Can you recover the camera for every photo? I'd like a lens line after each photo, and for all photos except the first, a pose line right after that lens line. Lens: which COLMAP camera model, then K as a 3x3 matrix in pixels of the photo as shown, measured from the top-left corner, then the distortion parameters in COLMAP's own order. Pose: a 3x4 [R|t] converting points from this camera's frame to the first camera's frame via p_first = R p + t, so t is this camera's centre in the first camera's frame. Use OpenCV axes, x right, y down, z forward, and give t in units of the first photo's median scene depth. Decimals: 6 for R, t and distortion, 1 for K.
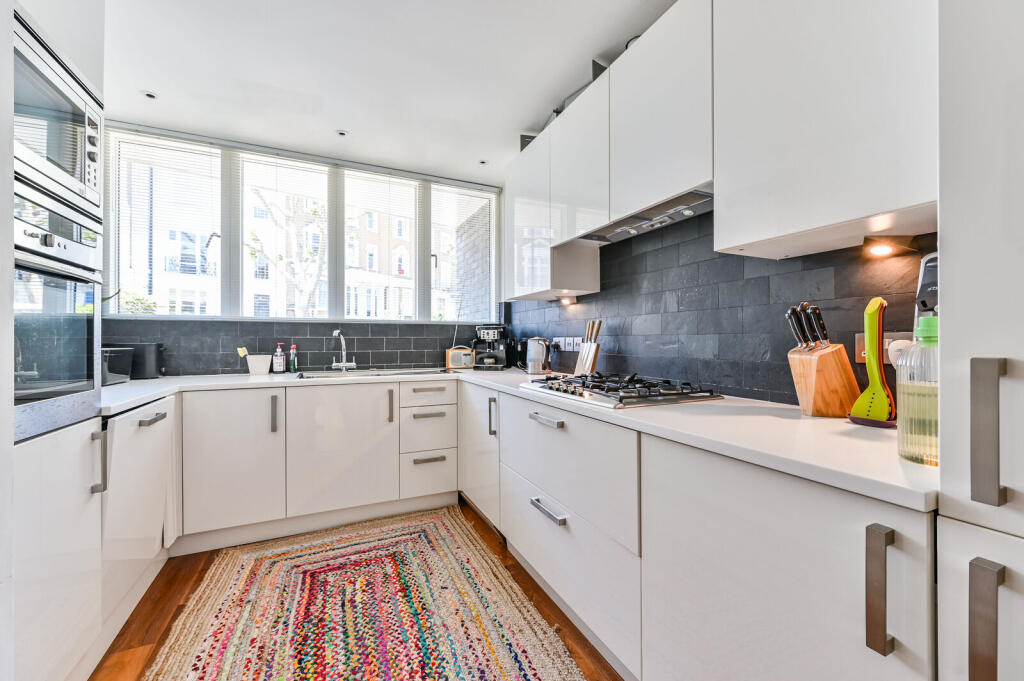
lens RADIAL K [[406.6, 0, 514.4], [0, 406.6, 339.9], [0, 0, 1]] dist [0.000467, -0.000349]
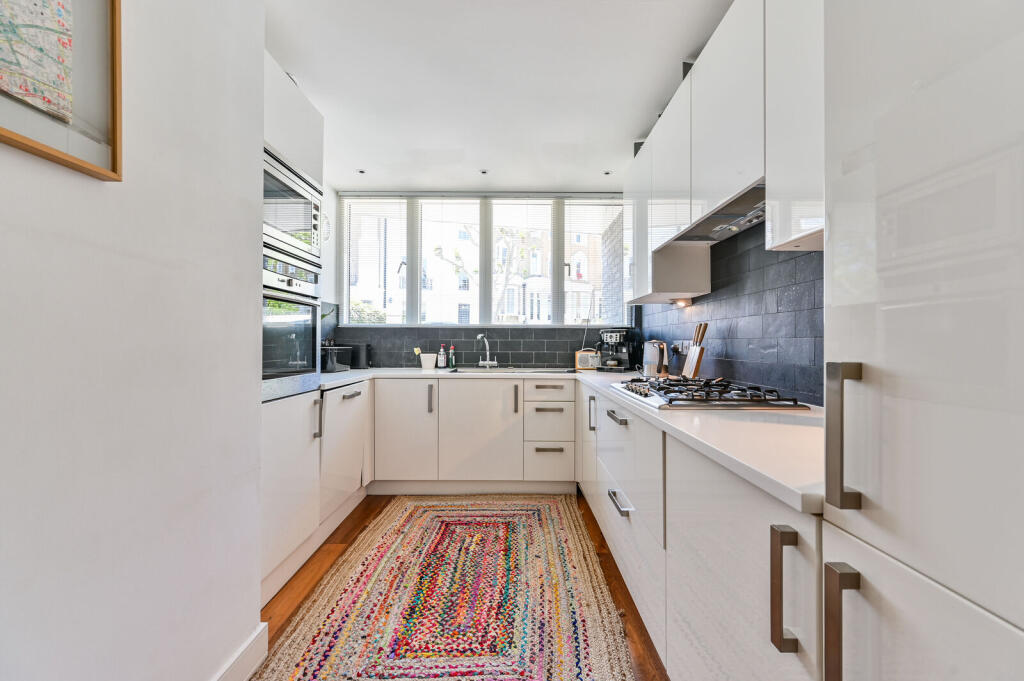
lens RADIAL K [[406.6, 0, 512.8], [0, 406.6, 339.7], [0, 0, 1]] dist [0.000467, -0.000349]
pose [[0.901943, 0.001336, -0.431853, 0.235151], [-0.004424, 0.999971, -0.006146, -0.000073], [0.431833, 0.007454, 0.901923, -0.071021]]
